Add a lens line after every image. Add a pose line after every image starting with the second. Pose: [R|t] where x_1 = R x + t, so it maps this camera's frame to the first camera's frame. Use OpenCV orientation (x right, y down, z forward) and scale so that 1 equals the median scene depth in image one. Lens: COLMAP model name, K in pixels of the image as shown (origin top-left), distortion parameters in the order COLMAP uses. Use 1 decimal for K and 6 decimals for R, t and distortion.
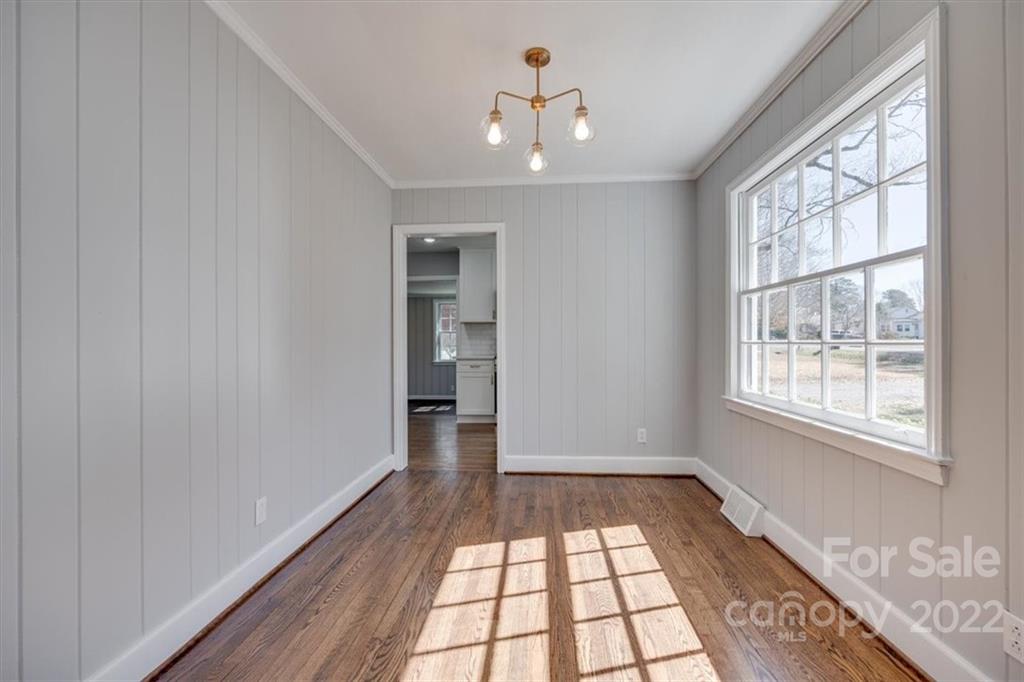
lens RADIAL K [[410.5, 0, 512.9], [0, 410.5, 338.8], [0, 0, 1]] dist [-0.004416, -0.000018]
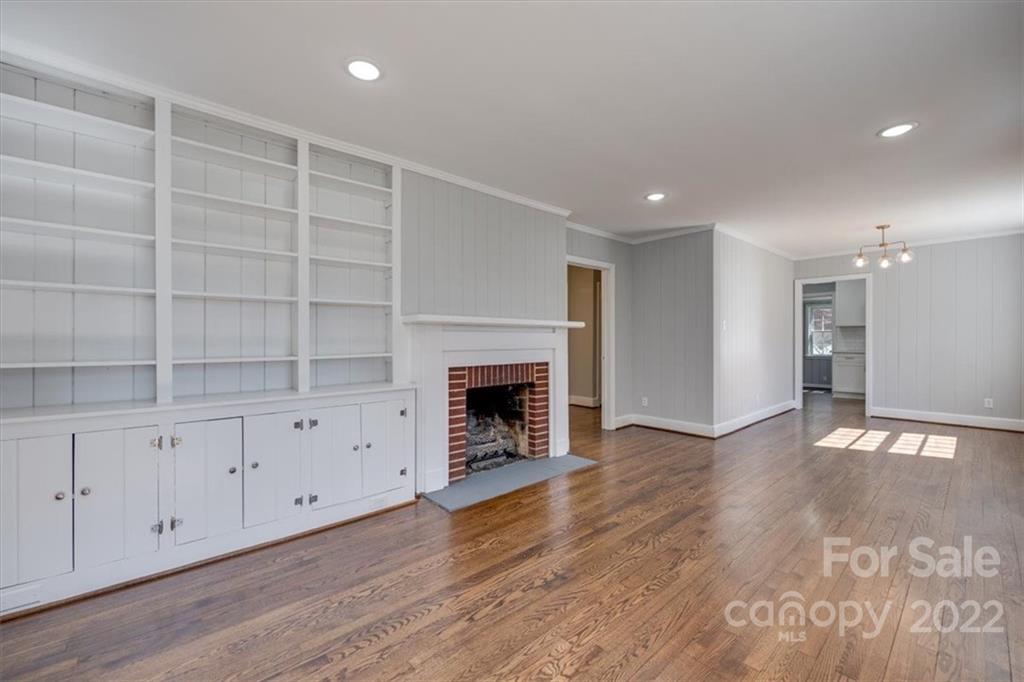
lens RADIAL K [[410.5, 0, 512.9], [0, 410.5, 338.8], [0, 0, 1]] dist [-0.004416, -0.000018]
pose [[0.711932, 0.003354, -0.702241, 0.113620], [0.003449, 0.999960, 0.008273, -0.022812], [0.702240, -0.008311, 0.711892, -1.287244]]
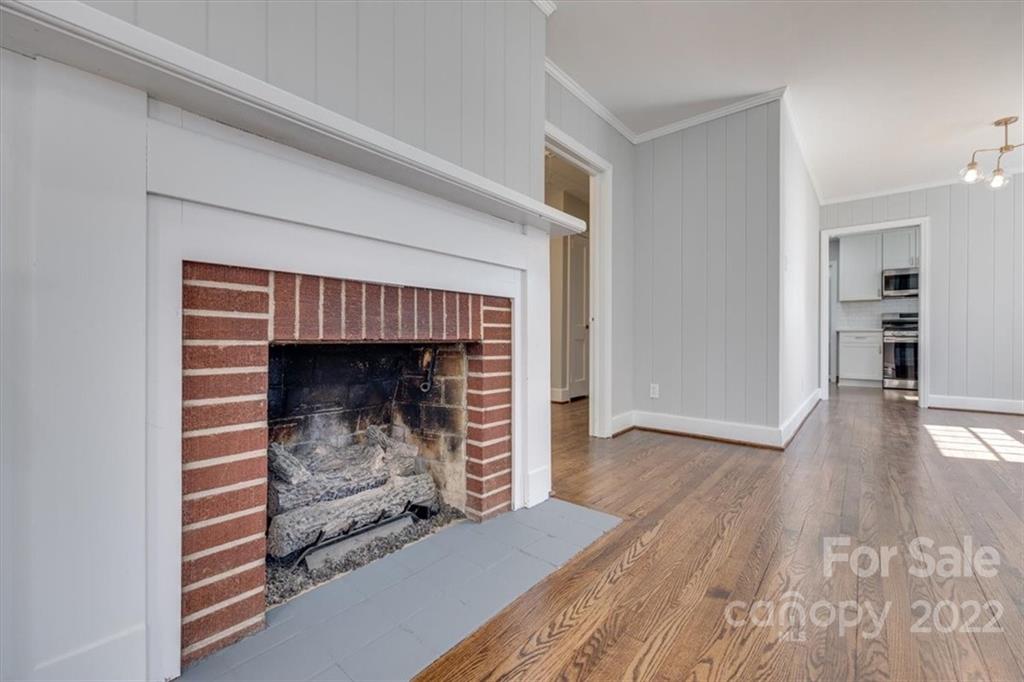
lens RADIAL K [[410.5, 0, 512.9], [0, 410.5, 338.8], [0, 0, 1]] dist [-0.004416, -0.000018]
pose [[0.801457, 0.008743, -0.597989, -0.298882], [-0.002003, 0.999927, 0.011934, 0.092934], [0.598049, -0.008367, 0.801416, -0.828107]]
